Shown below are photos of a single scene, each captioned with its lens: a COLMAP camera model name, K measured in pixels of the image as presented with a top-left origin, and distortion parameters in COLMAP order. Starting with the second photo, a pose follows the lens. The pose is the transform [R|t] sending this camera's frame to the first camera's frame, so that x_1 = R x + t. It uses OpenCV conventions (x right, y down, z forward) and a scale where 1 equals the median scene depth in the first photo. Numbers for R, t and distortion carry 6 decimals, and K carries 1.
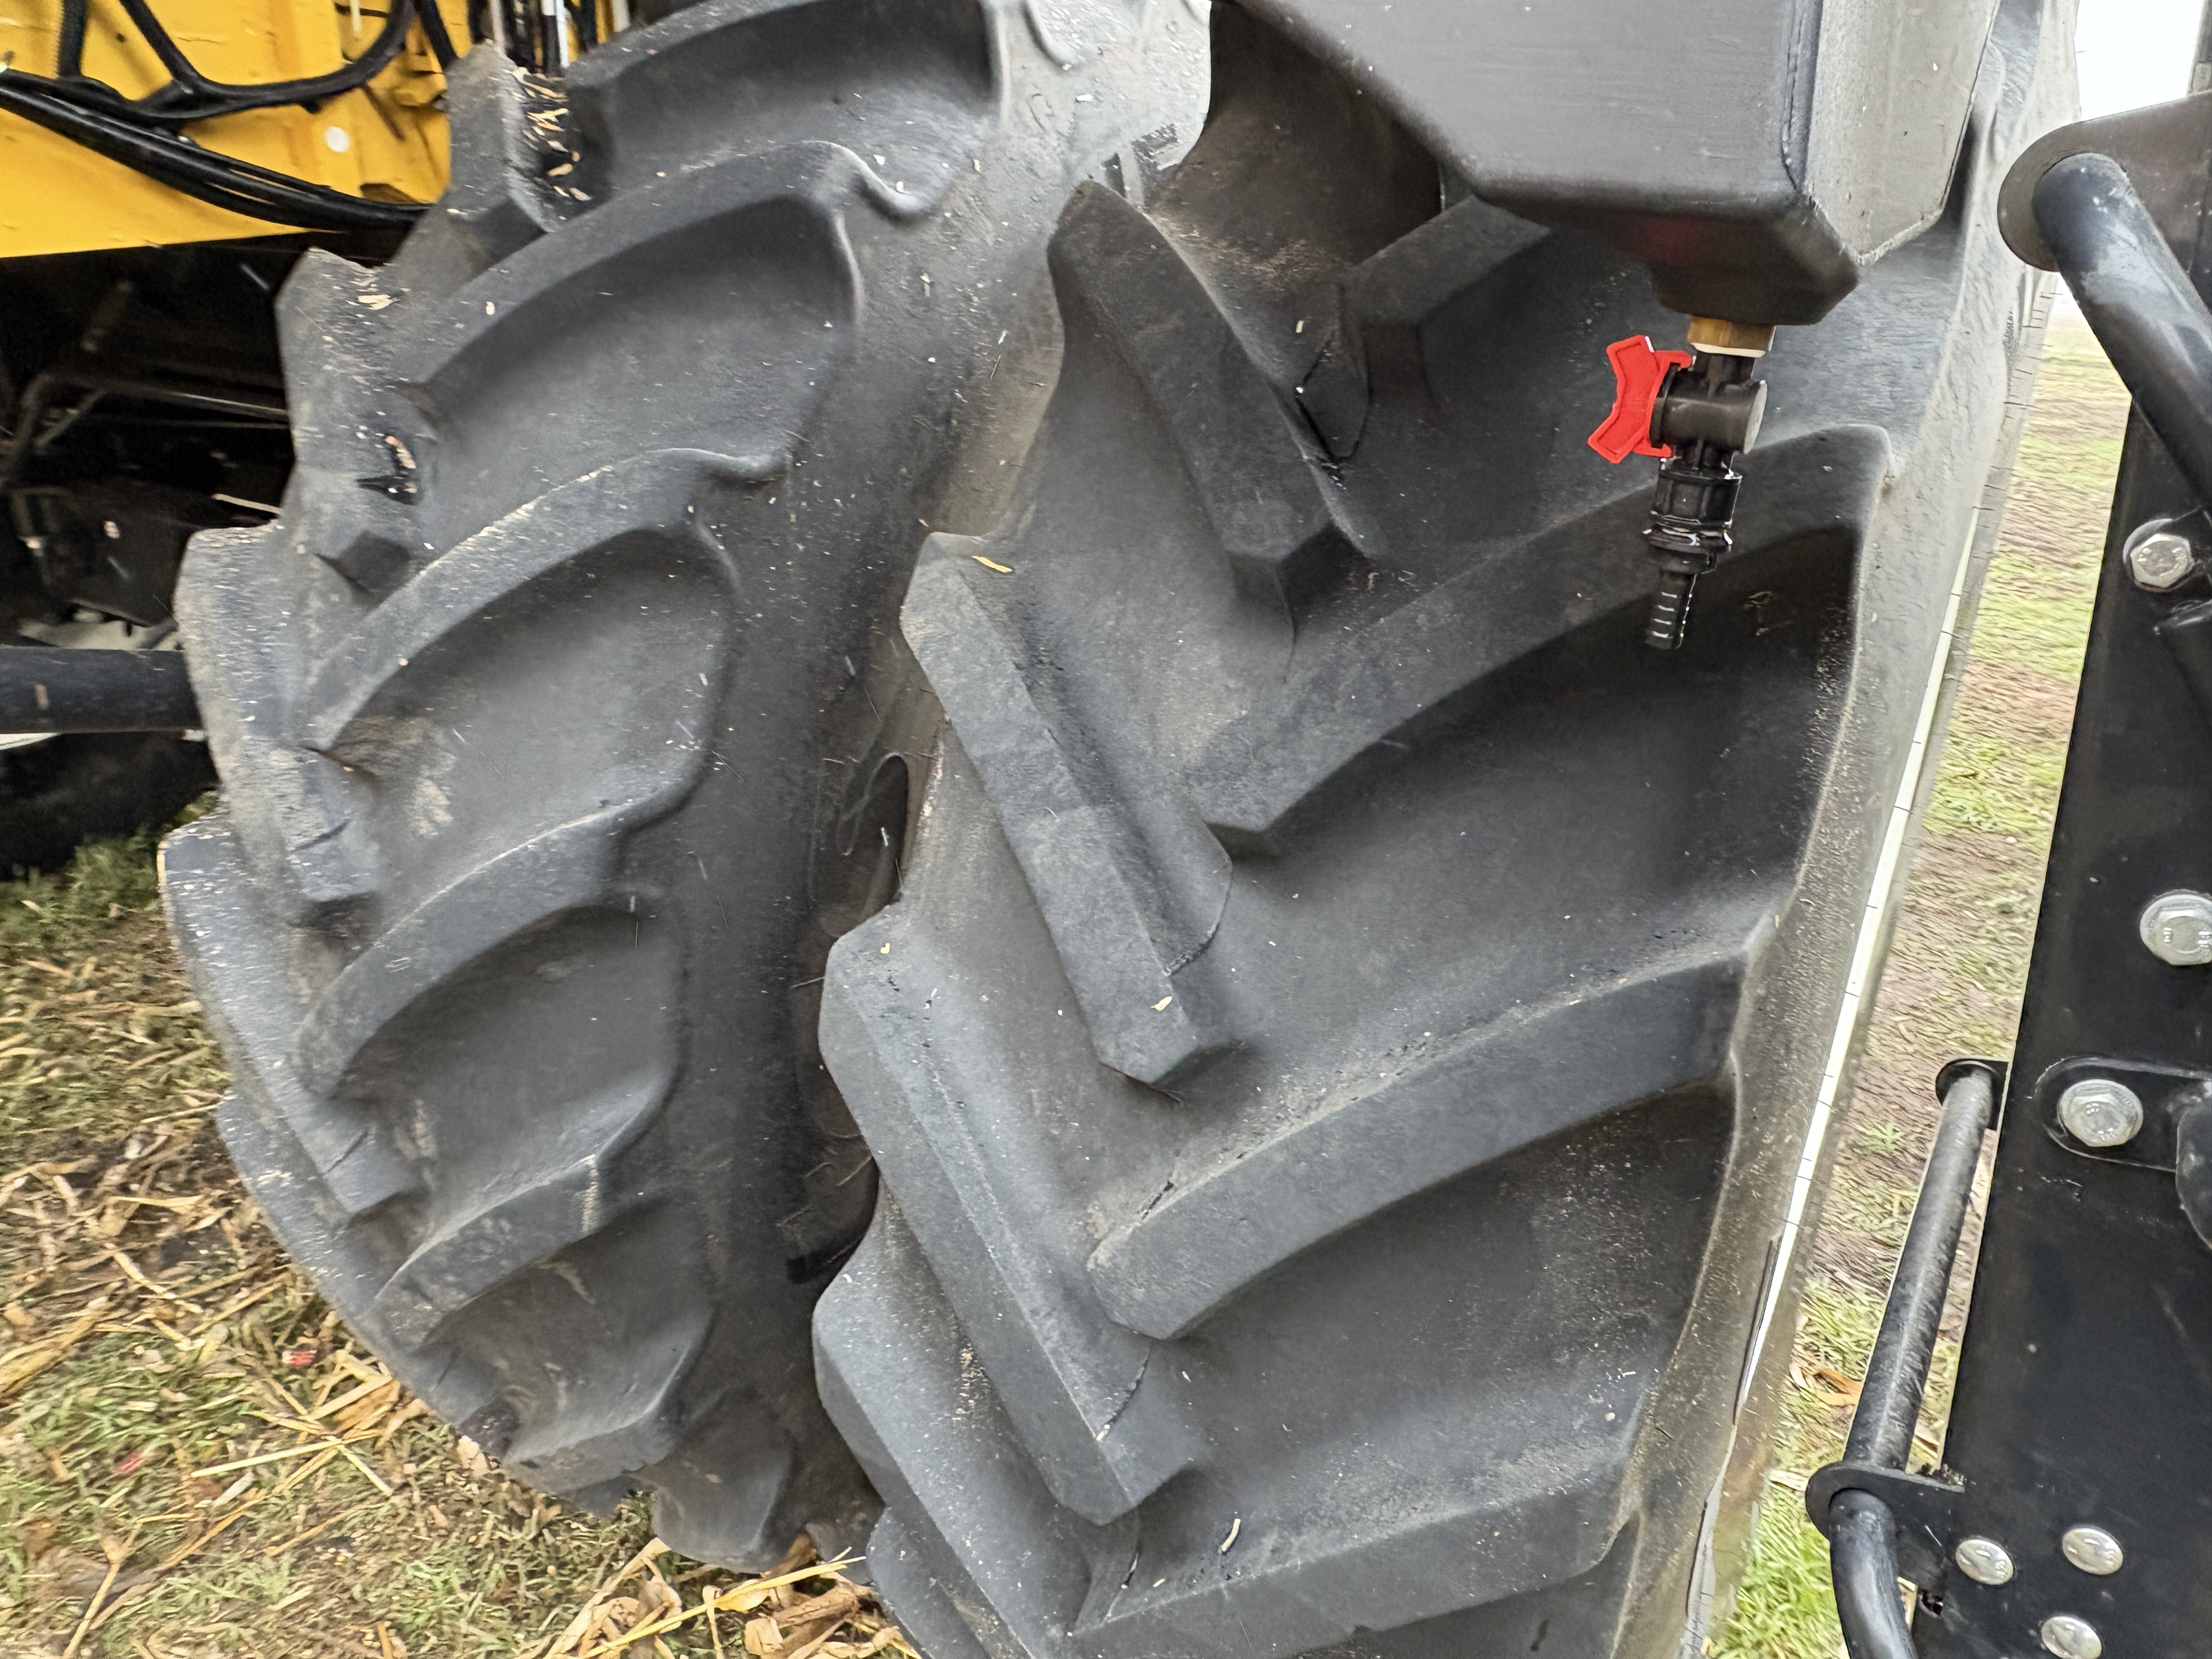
lens RADIAL K [[1562.0, 0, 1097.9], [0, 1562.0, 814.0], [0, 0, 1]] dist [-0.004549, 0.003540]
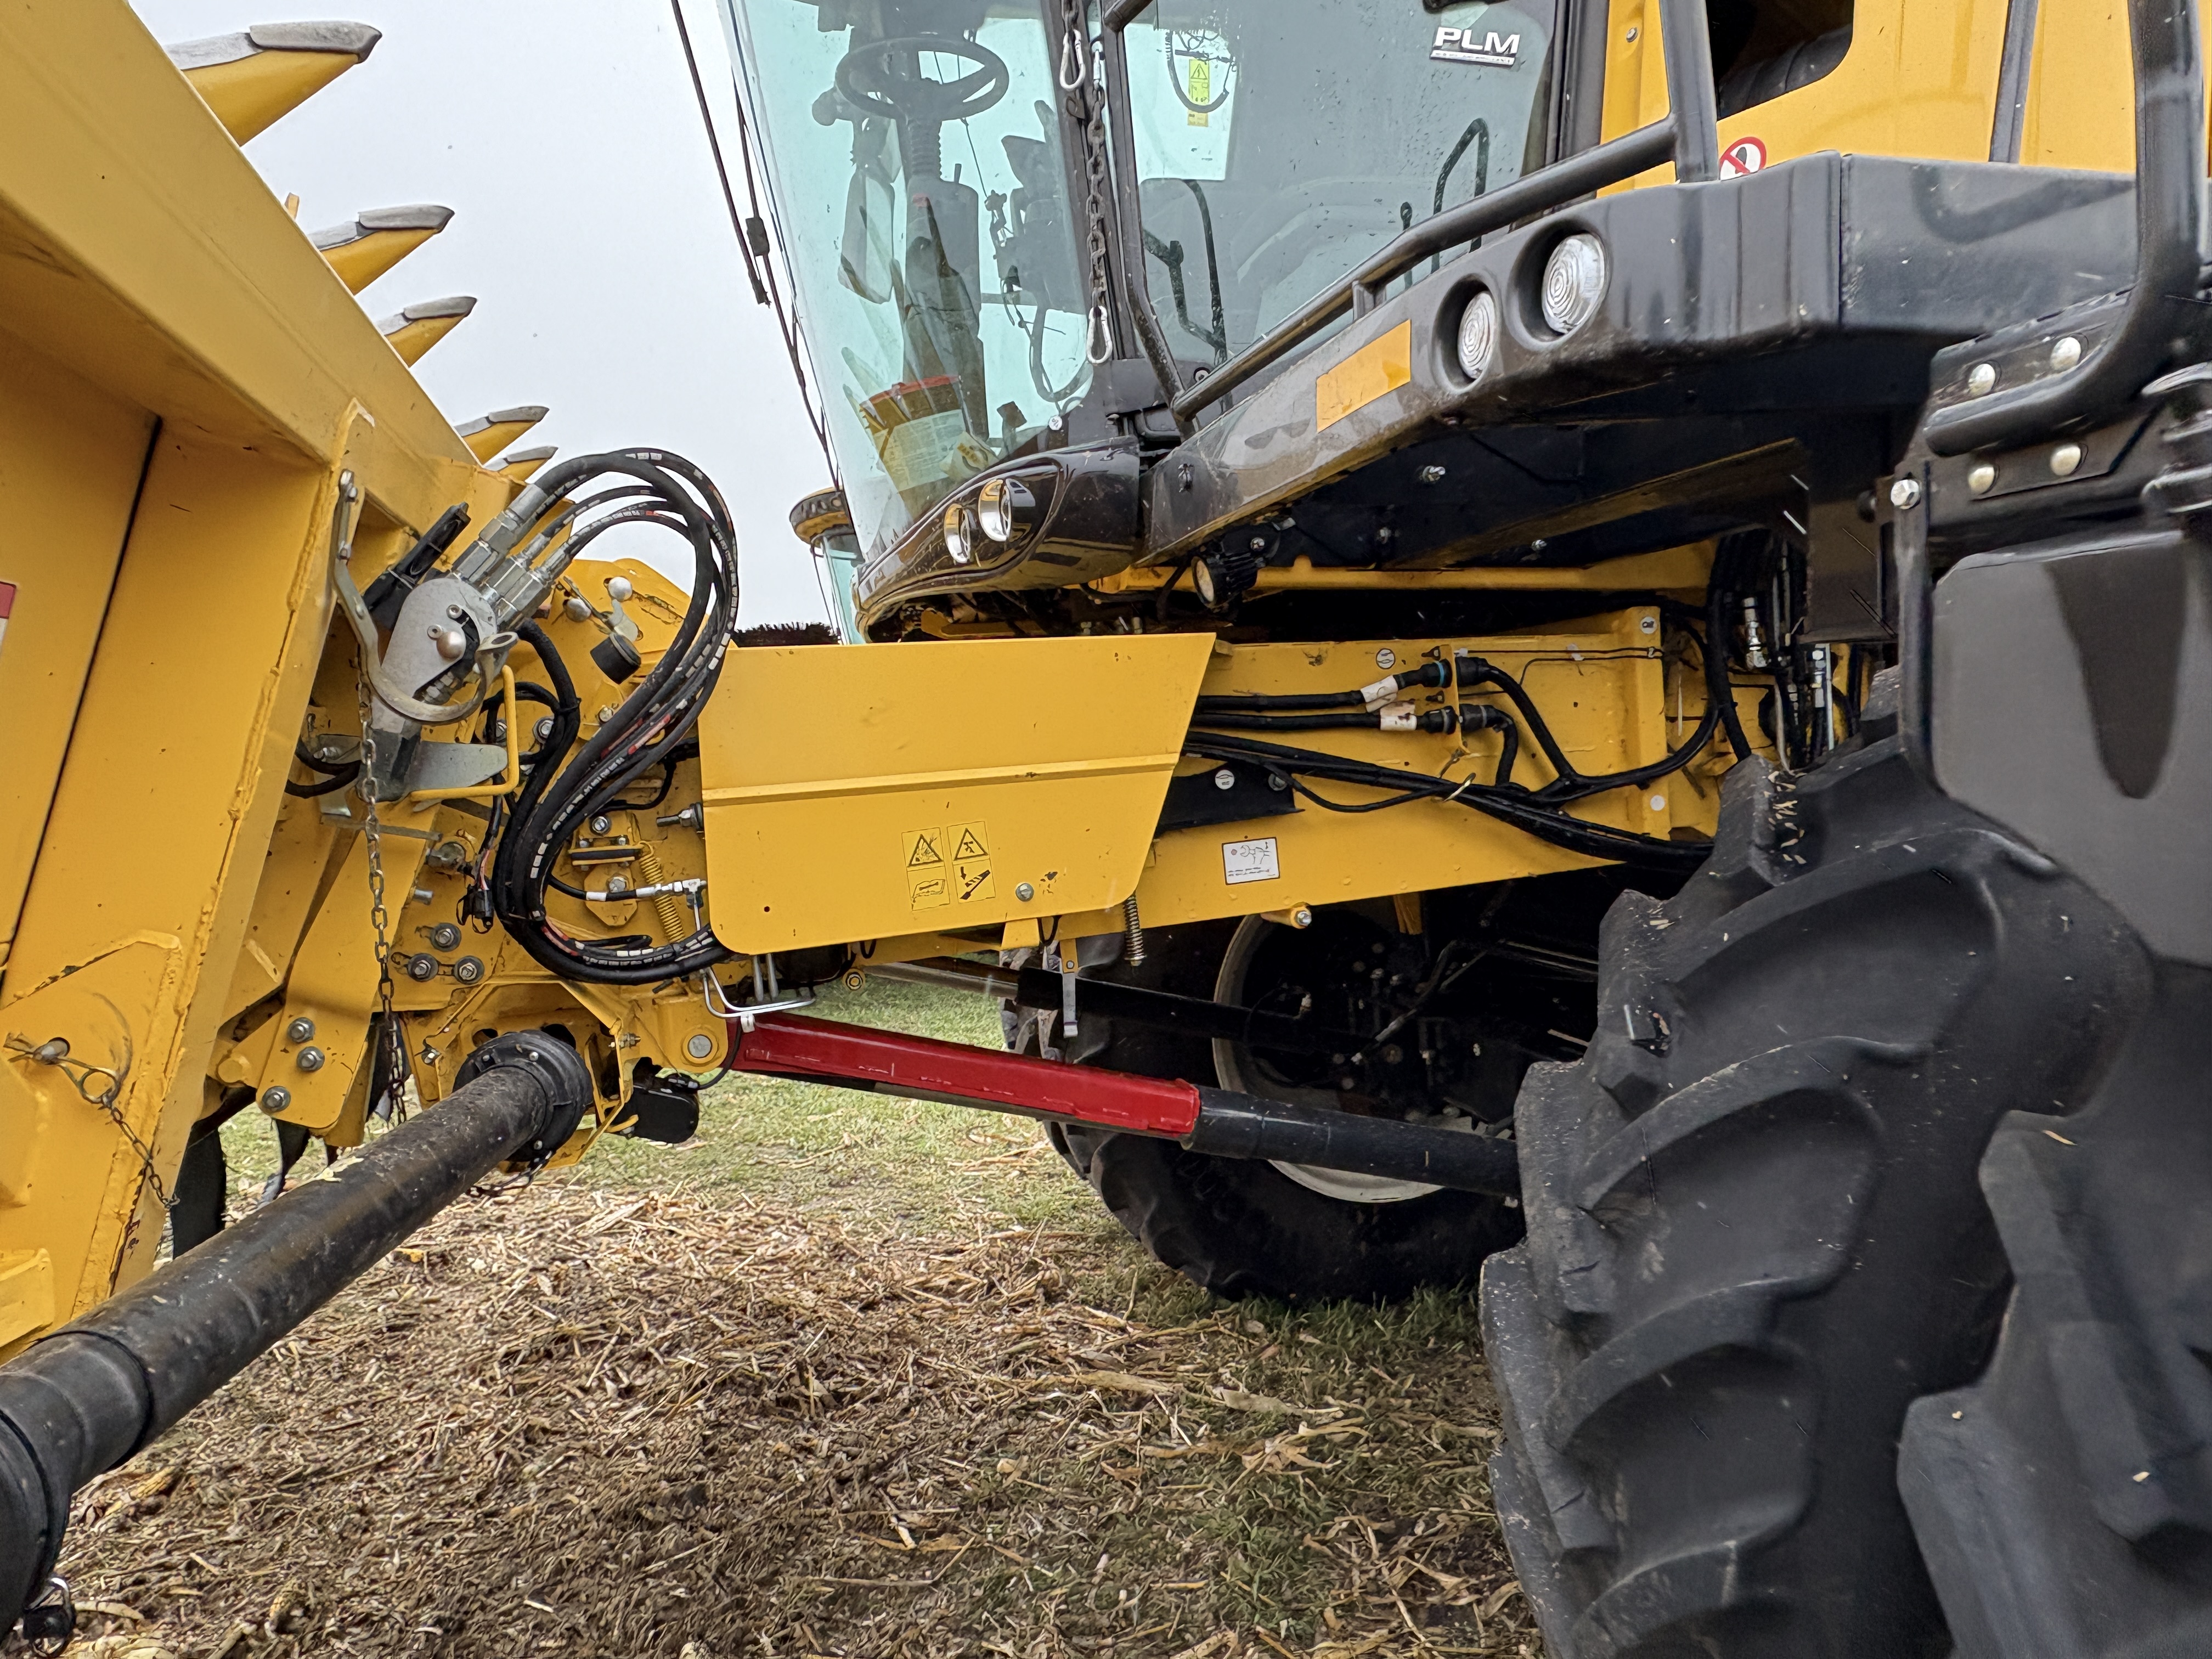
lens RADIAL K [[1562.0, 0, 1097.9], [0, 1562.0, 814.0], [0, 0, 1]] dist [-0.004549, 0.003540]
pose [[0.704761, -0.029627, -0.708826, 0.236964], [-0.208546, 0.946333, -0.246904, 0.062718], [0.678101, 0.321831, 0.660760, -0.420704]]
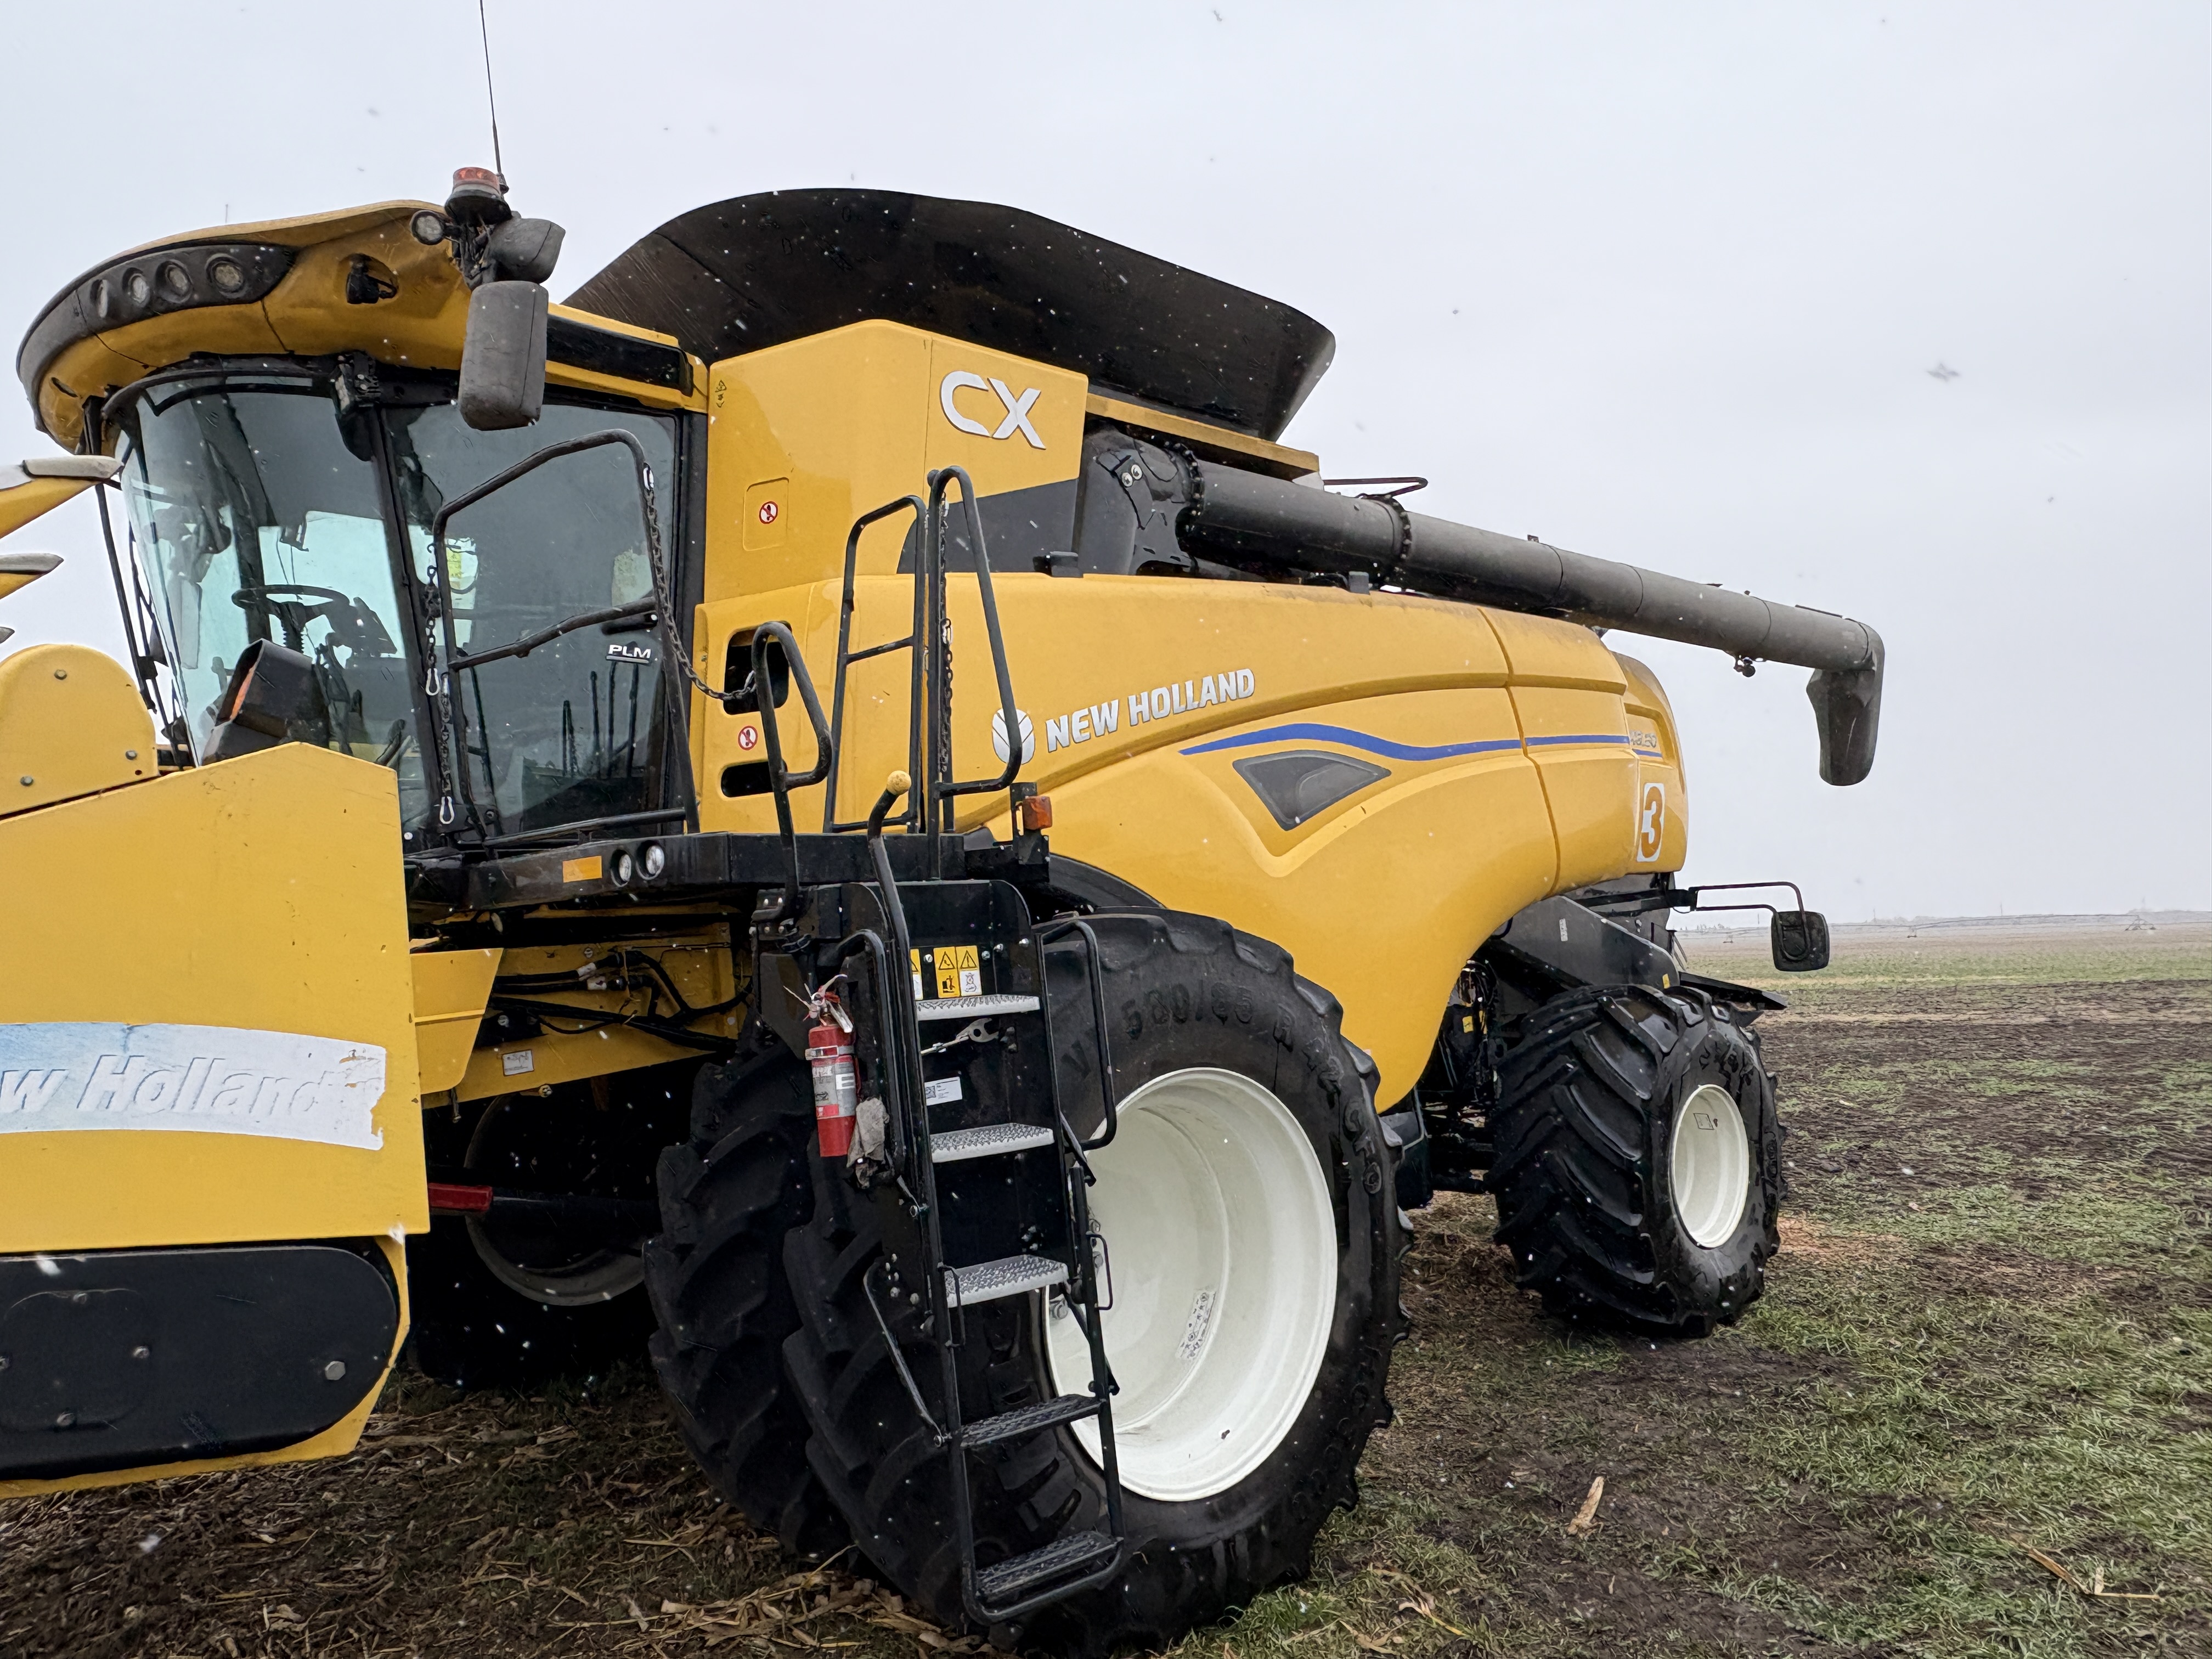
lens RADIAL K [[1693.0, 0, 1097.1], [0, 1693.0, 832.9], [0, 0, 1]] dist [0.004139, 0.007706]
pose [[0.950254, -0.108256, -0.292058, 1.467723], [-0.022724, 0.911065, -0.411636, 0.695413], [0.310646, 0.397796, 0.863283, -2.163463]]
